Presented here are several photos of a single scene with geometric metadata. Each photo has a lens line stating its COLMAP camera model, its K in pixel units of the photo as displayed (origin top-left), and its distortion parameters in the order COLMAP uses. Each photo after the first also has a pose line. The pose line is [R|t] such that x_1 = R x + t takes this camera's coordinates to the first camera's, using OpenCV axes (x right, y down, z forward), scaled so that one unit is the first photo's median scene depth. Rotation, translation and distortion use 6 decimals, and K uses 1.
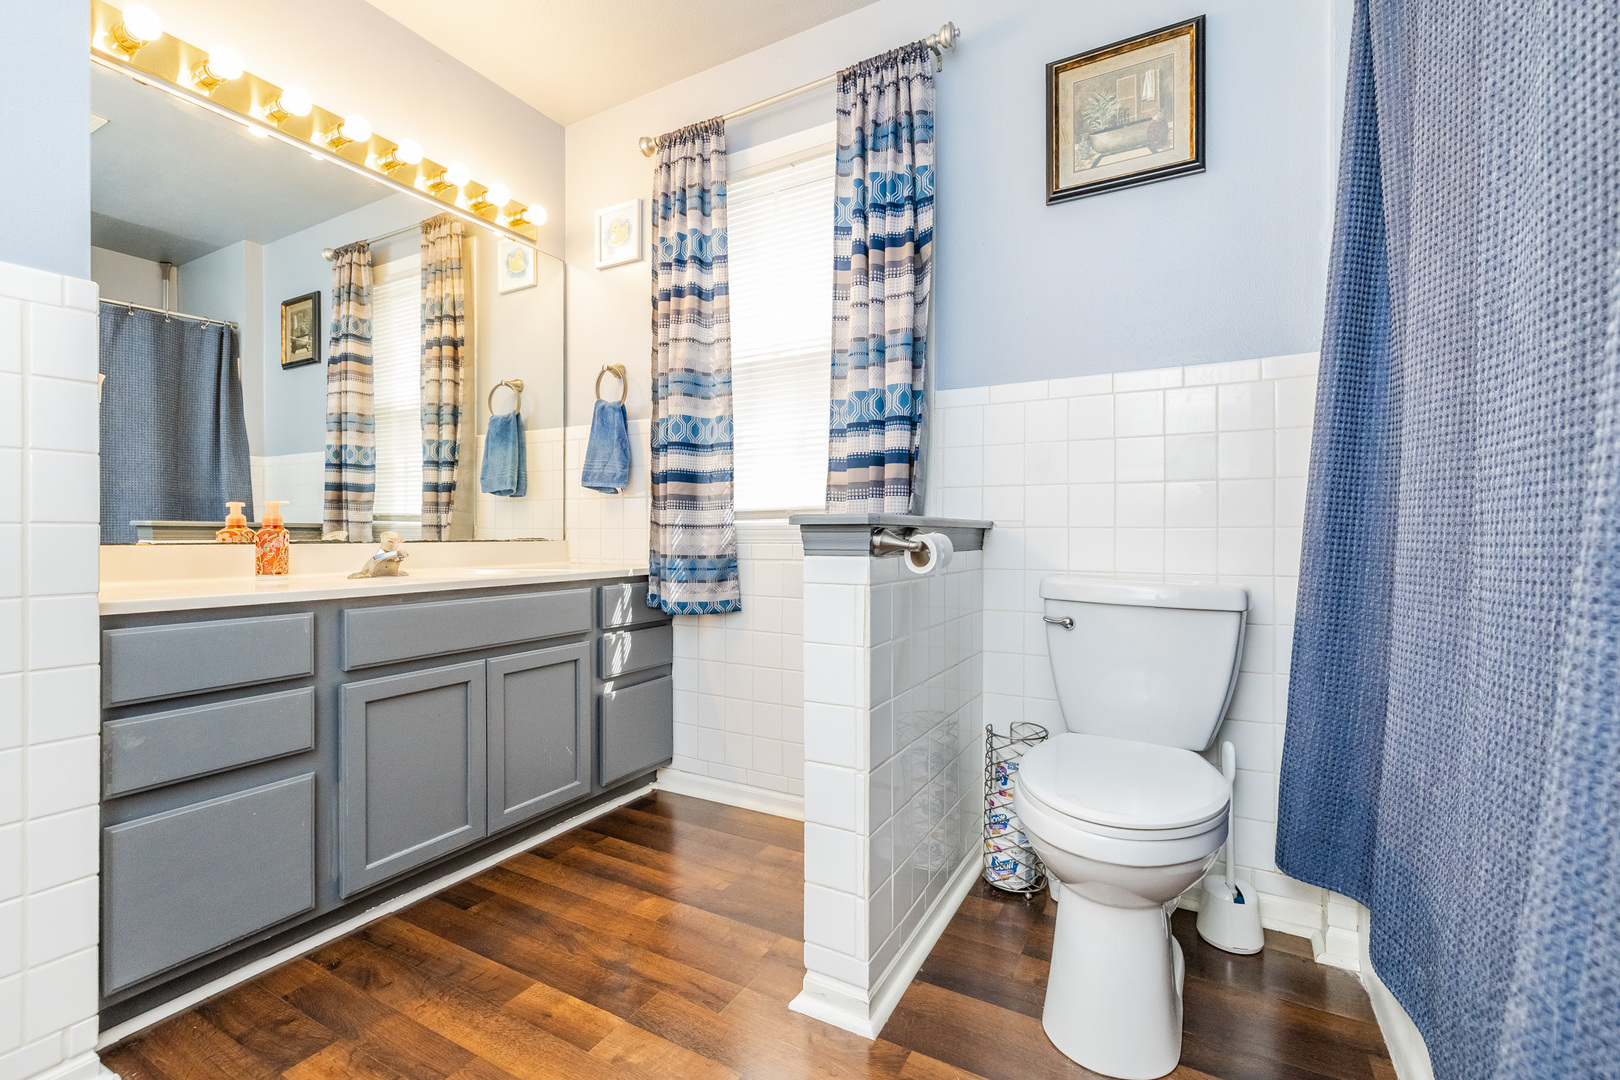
lens RADIAL K [[717.2, 0, 802.0], [0, 717.2, 539.1], [0, 0, 1]] dist [-0.002581, -0.000891]
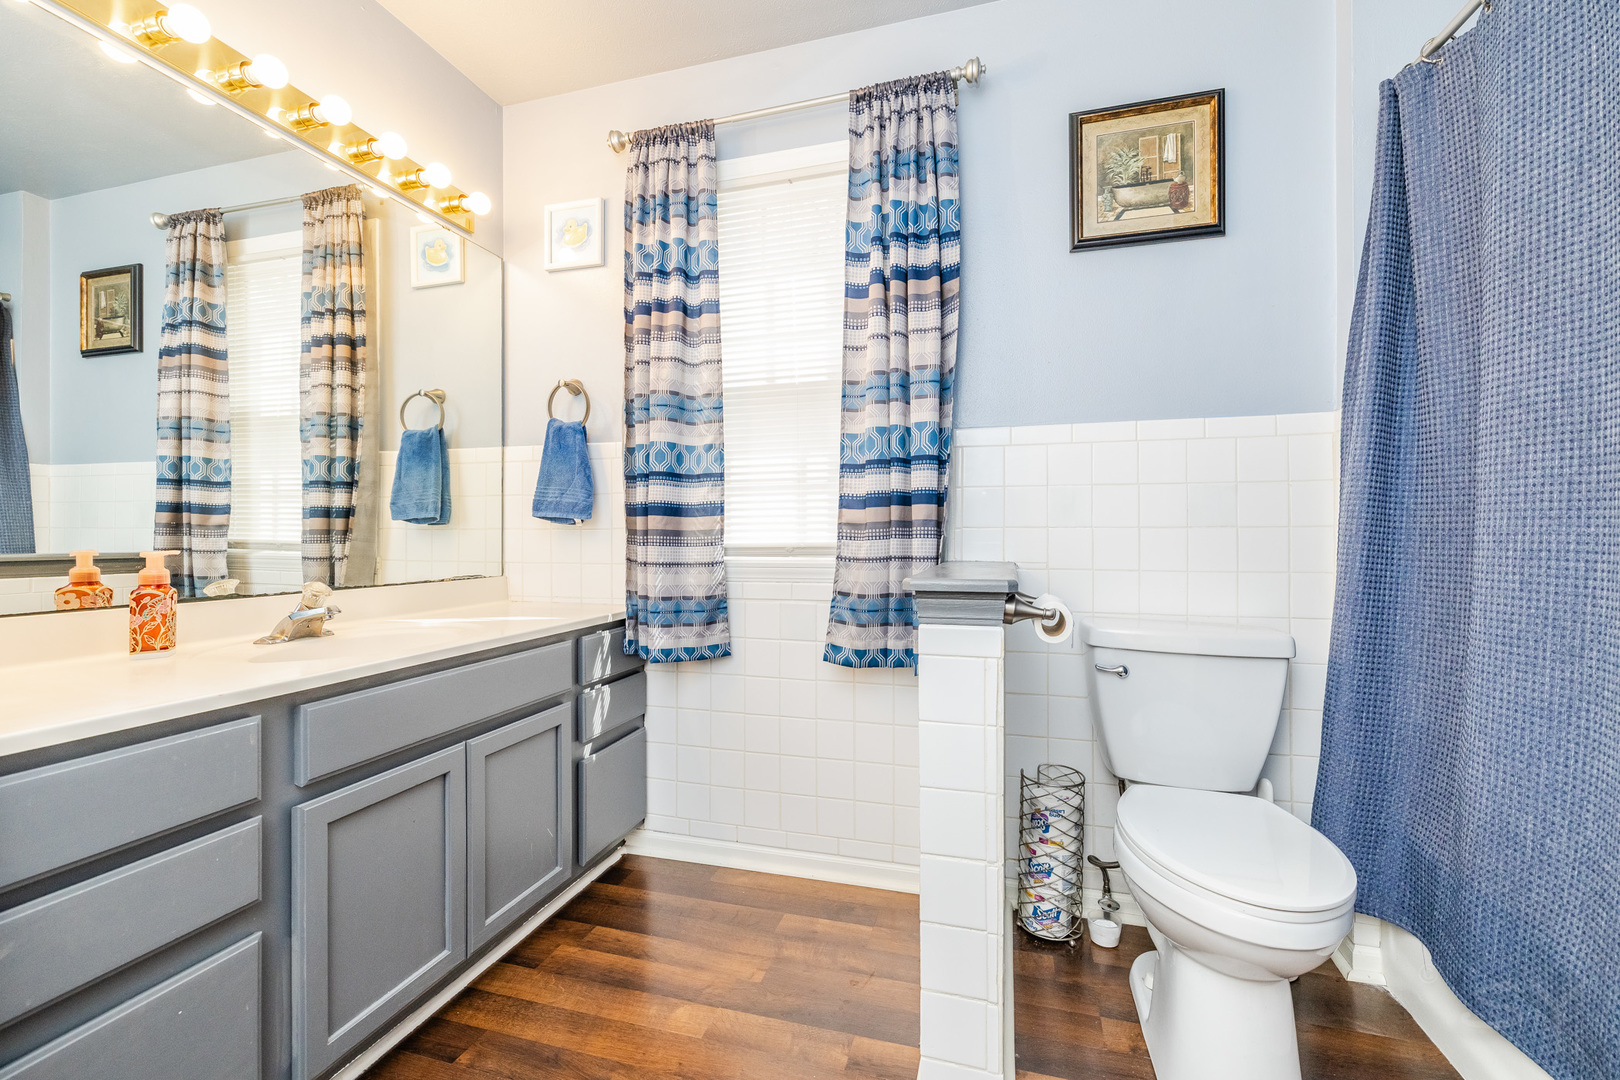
lens RADIAL K [[682.3, 0, 812.8], [0, 682.3, 535.1], [0, 0, 1]] dist [-0.001800, -0.000434]
pose [[0.971769, -0.003888, 0.235902, -0.209889], [0.005678, 0.999960, -0.006912, -0.053040], [-0.235865, 0.008057, 0.971752, 0.131319]]
